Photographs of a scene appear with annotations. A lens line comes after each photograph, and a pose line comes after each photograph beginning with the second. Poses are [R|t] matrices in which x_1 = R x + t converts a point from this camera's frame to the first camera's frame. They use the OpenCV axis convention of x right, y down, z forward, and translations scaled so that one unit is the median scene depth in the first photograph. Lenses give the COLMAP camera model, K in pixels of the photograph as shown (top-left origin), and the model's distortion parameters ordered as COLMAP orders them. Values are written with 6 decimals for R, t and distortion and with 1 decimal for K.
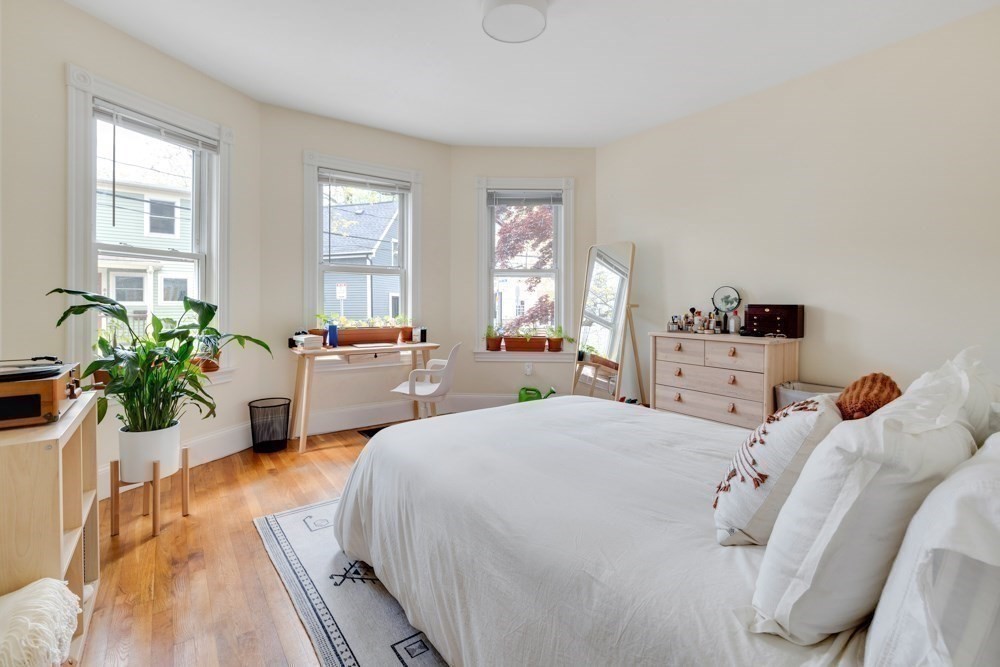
lens RADIAL K [[446.5, 0, 505.2], [0, 446.5, 304.6], [0, 0, 1]] dist [-0.011665, 0.001900]
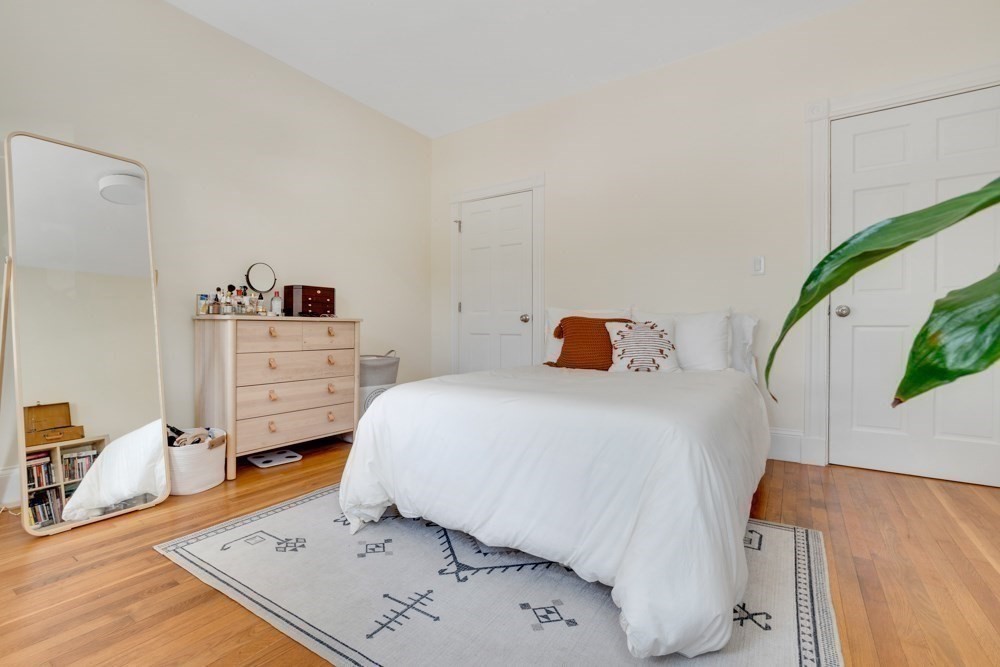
lens RADIAL K [[446.5, 0, 492.7], [0, 446.5, 336.5], [0, 0, 1]] dist [-0.011665, 0.001900]
pose [[-0.316387, -0.027271, 0.948238, -0.497838], [-0.001067, 0.999596, 0.028392, 0.082184], [-0.948630, 0.007971, -0.316288, 0.901303]]
